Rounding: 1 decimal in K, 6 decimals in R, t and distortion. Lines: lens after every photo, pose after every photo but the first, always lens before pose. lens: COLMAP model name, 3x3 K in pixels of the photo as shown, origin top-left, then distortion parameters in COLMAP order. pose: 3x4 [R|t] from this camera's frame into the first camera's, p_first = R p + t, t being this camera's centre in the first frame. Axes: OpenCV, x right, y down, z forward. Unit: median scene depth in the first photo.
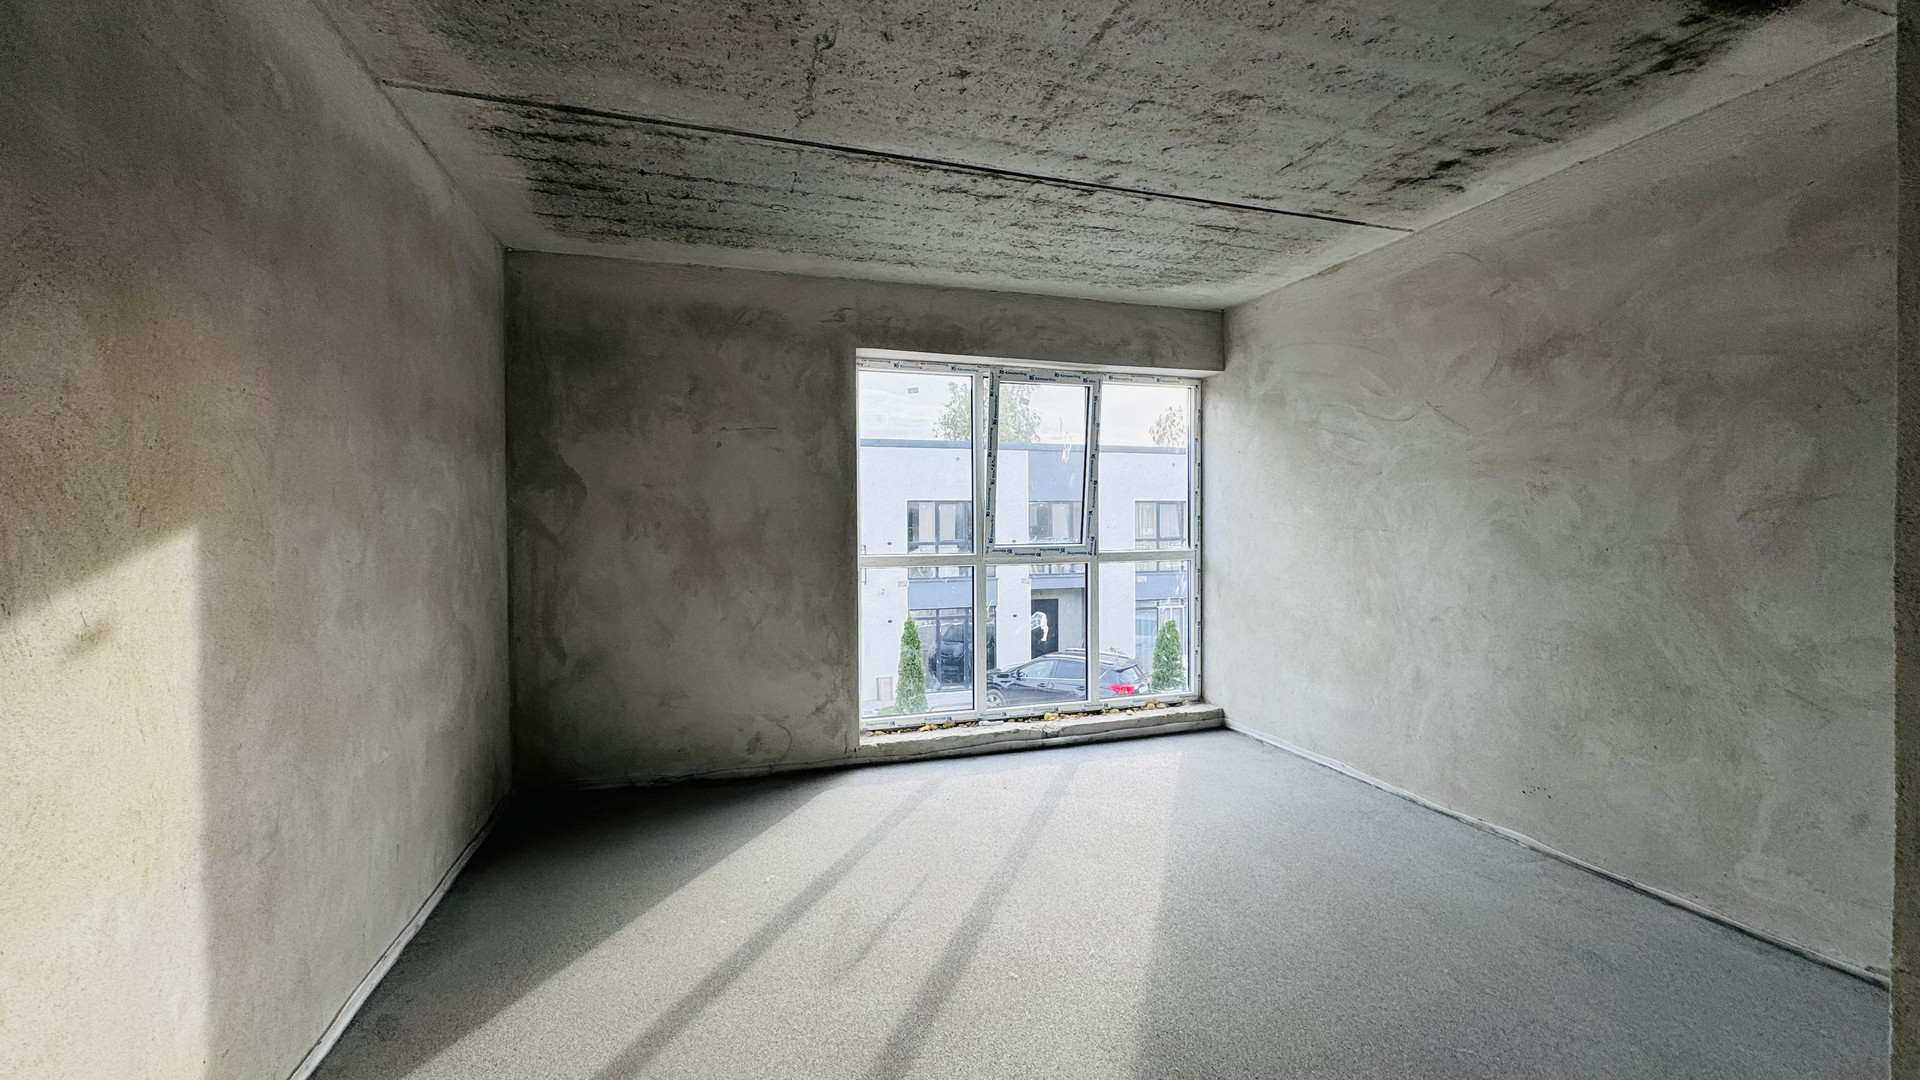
lens RADIAL K [[764.4, 0, 960.9], [0, 764.4, 537.6], [0, 0, 1]] dist [-0.001981, 0.000552]
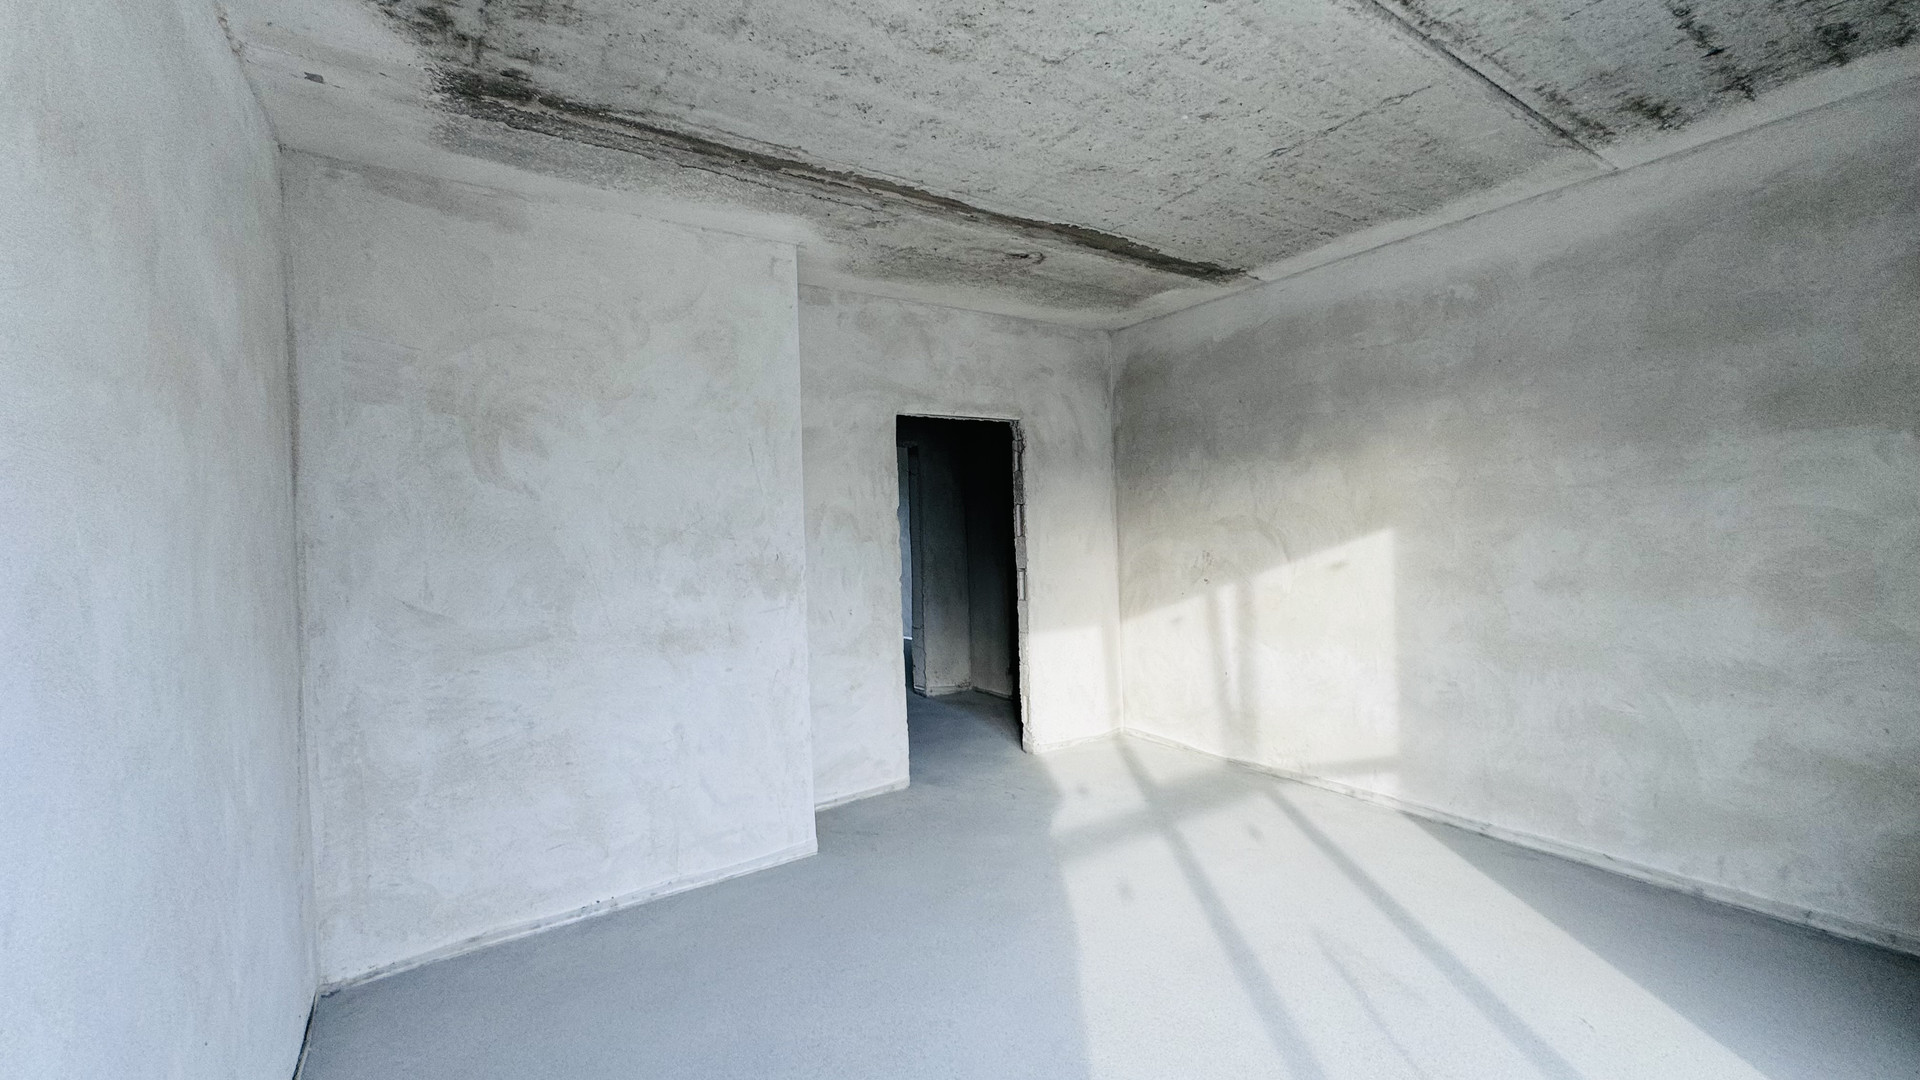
lens RADIAL K [[764.4, 0, 960.9], [0, 764.4, 537.6], [0, 0, 1]] dist [-0.001981, 0.000552]
pose [[-0.960530, 0.044920, -0.274526, 0.470921], [0.036128, 0.998662, 0.037003, -0.062196], [0.275821, 0.025624, -0.960867, 1.424676]]
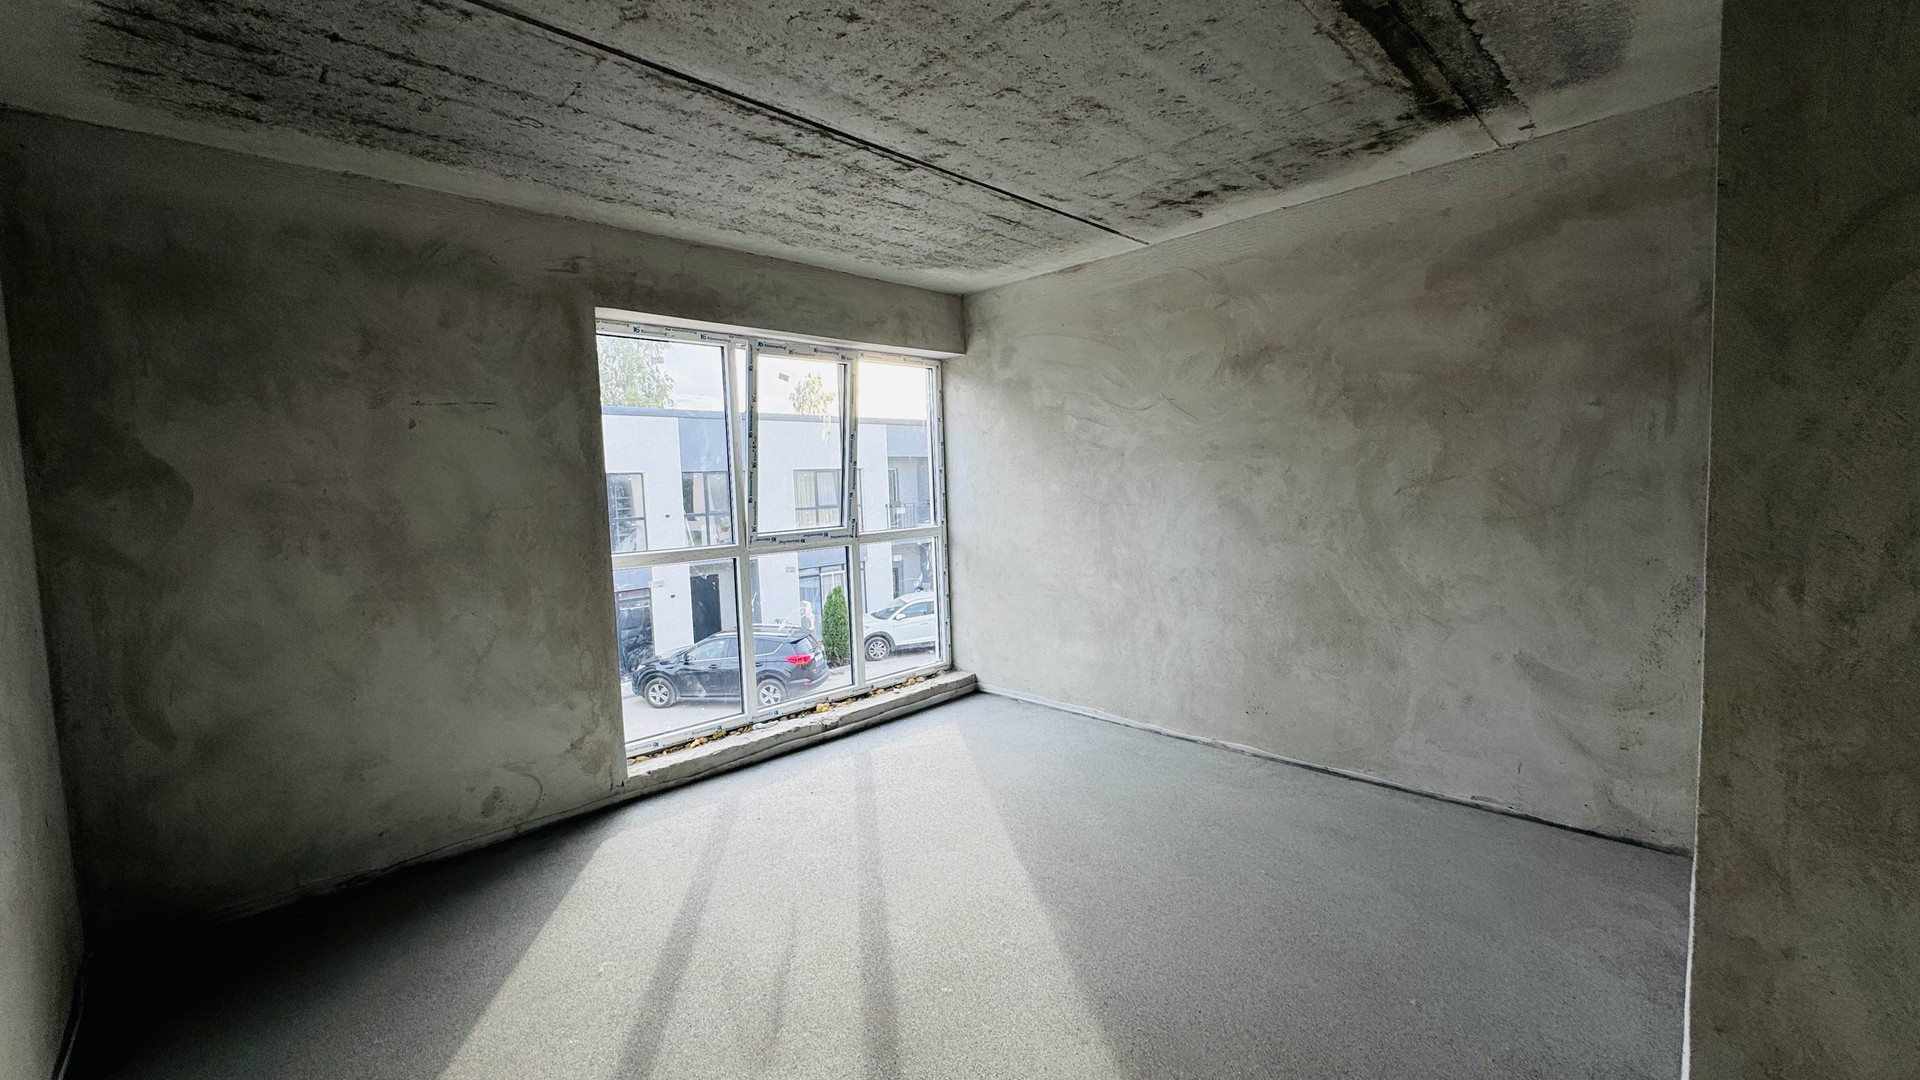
lens RADIAL K [[764.4, 0, 960.9], [0, 764.4, 537.6], [0, 0, 1]] dist [-0.001981, 0.000552]
pose [[0.889973, -0.058373, 0.452261, -0.235675], [0.038072, 0.997822, 0.053869, -0.039159], [-0.454420, -0.030724, 0.890257, 0.106112]]
